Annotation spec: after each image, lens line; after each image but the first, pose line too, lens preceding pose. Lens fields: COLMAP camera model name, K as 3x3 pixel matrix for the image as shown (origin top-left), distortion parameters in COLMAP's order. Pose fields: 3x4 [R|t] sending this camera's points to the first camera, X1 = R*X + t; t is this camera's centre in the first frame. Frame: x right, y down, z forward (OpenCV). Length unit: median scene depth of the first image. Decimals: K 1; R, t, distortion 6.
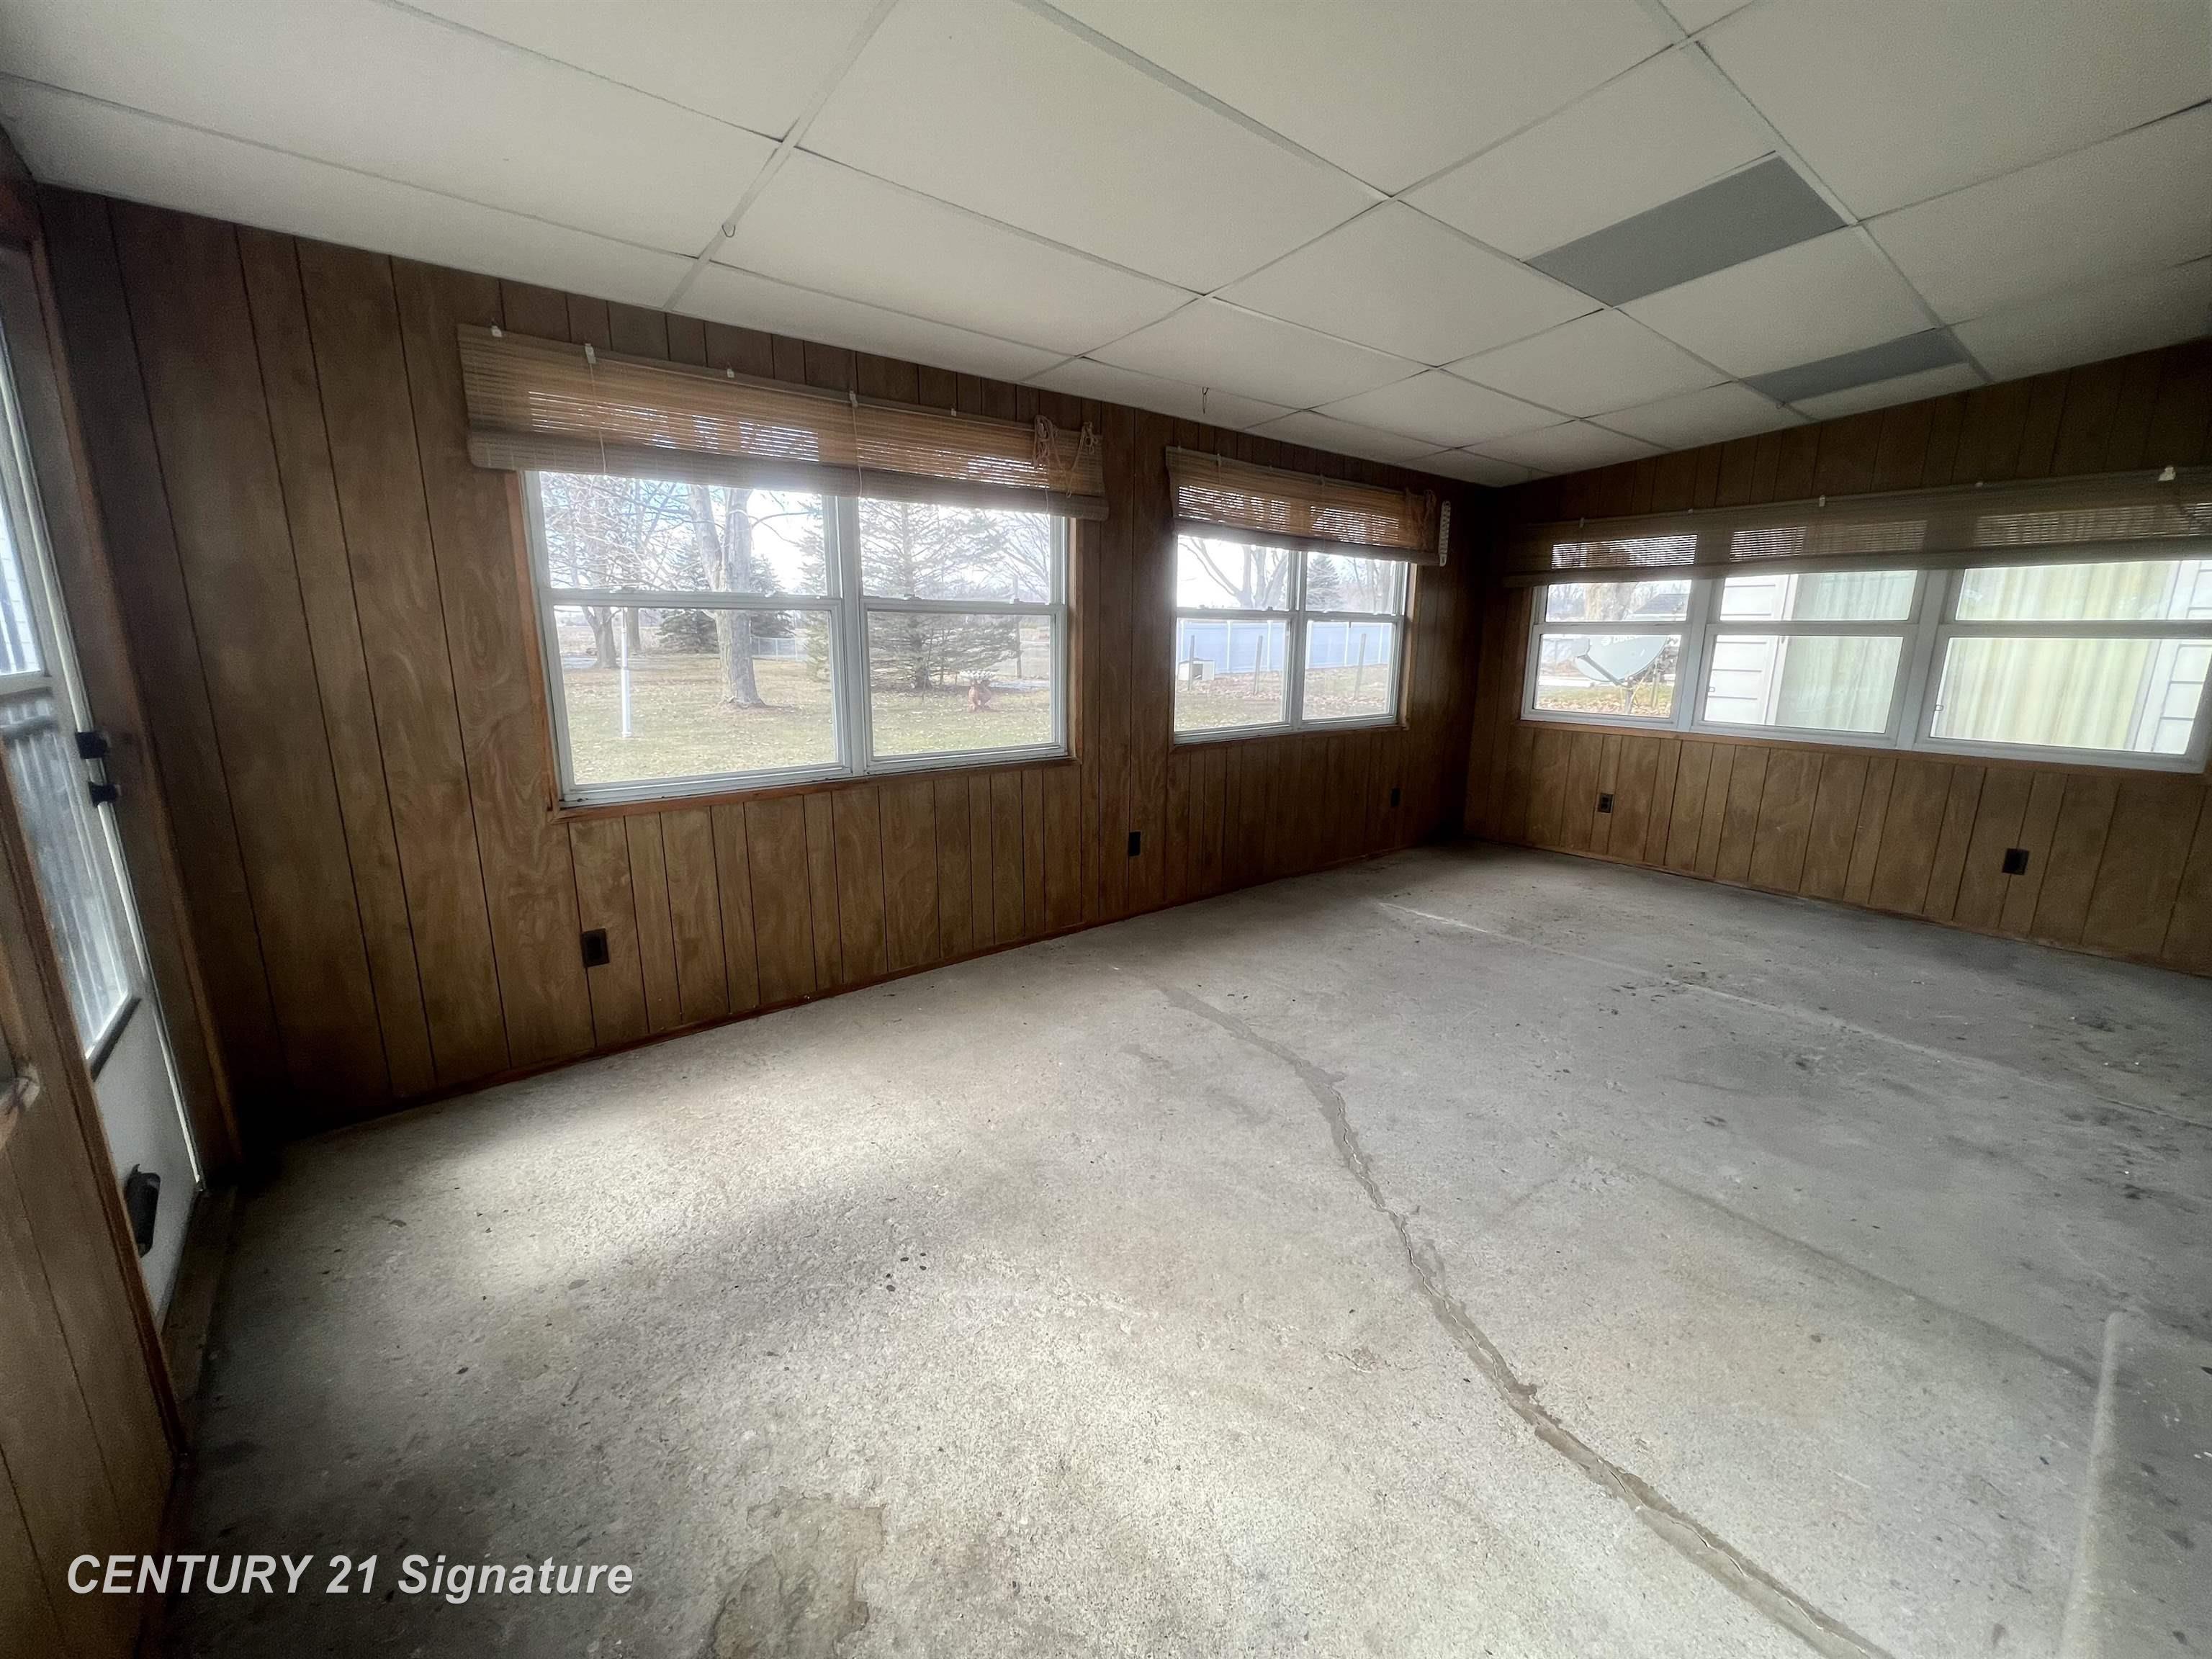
lens RADIAL K [[888.9, 0, 1096.6], [0, 888.9, 825.6], [0, 0, 1]] dist [-0.001600, 0.000593]
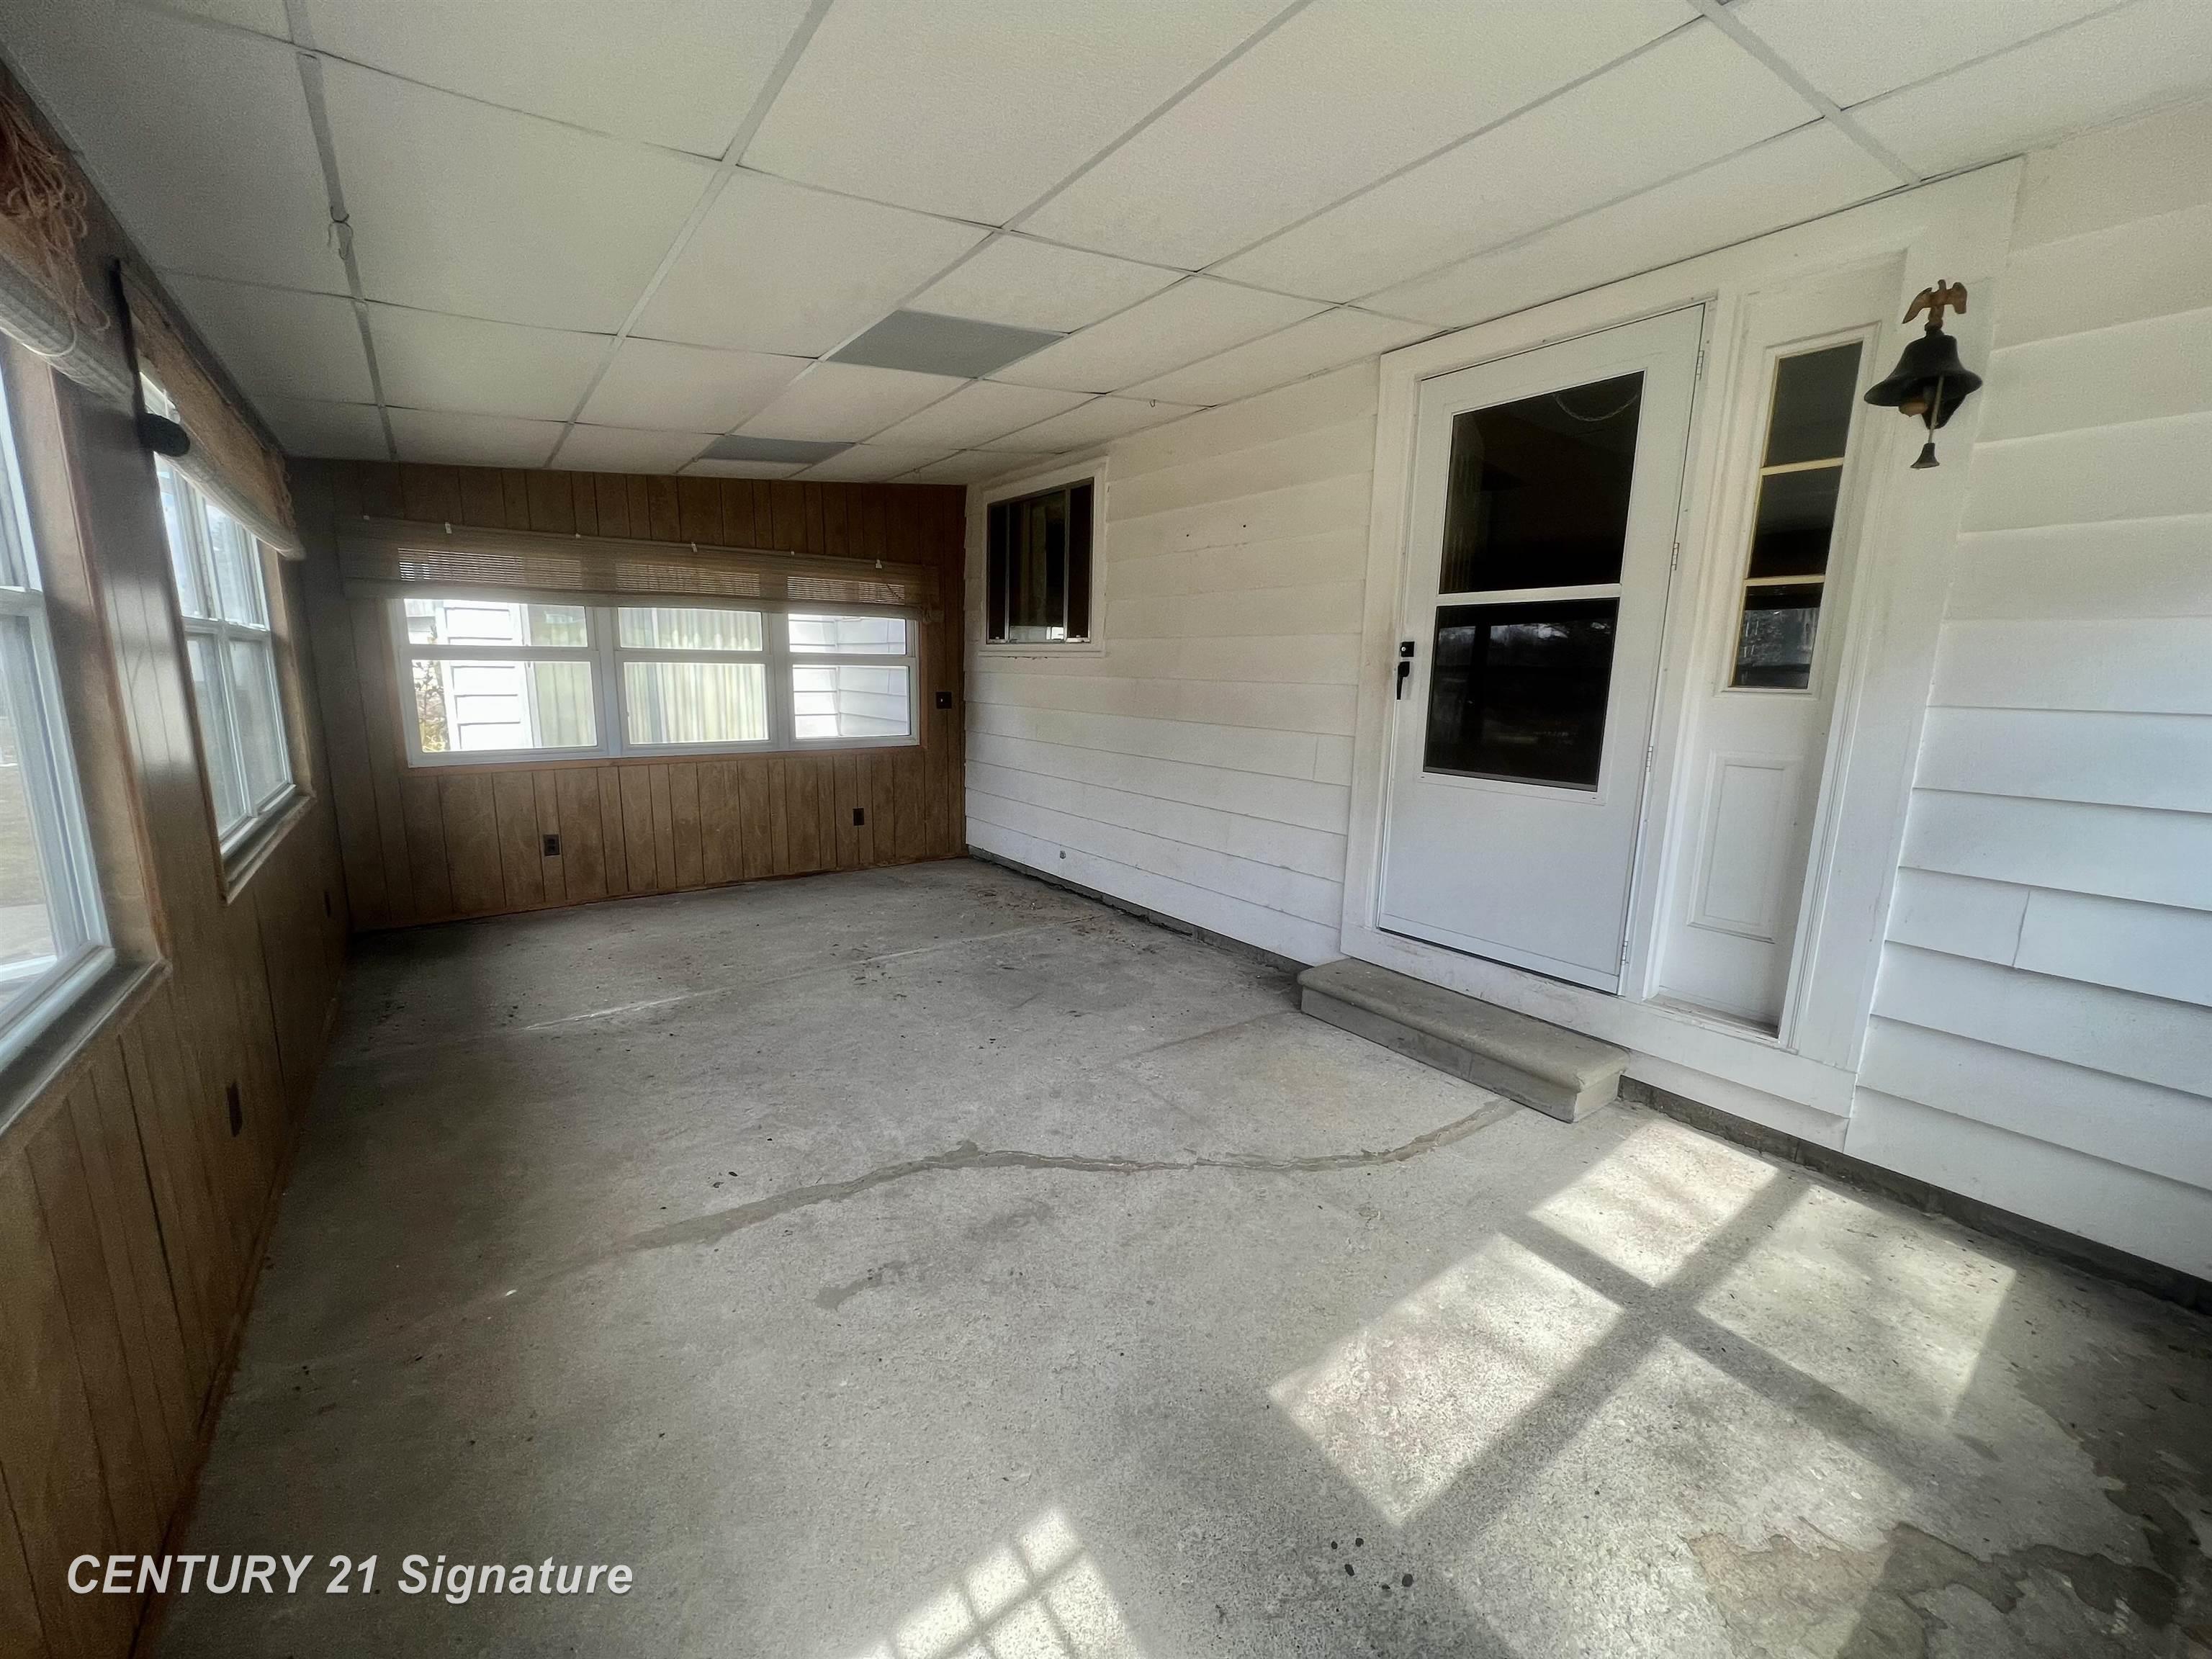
lens RADIAL K [[888.9, 0, 1096.9], [0, 888.9, 833.5], [0, 0, 1]] dist [-0.001600, 0.000593]
pose [[0.036138, -0.191115, 0.980902, -0.508508], [0.200102, 0.963049, 0.180265, -0.152524], [-0.979108, 0.189766, 0.073045, 0.655474]]
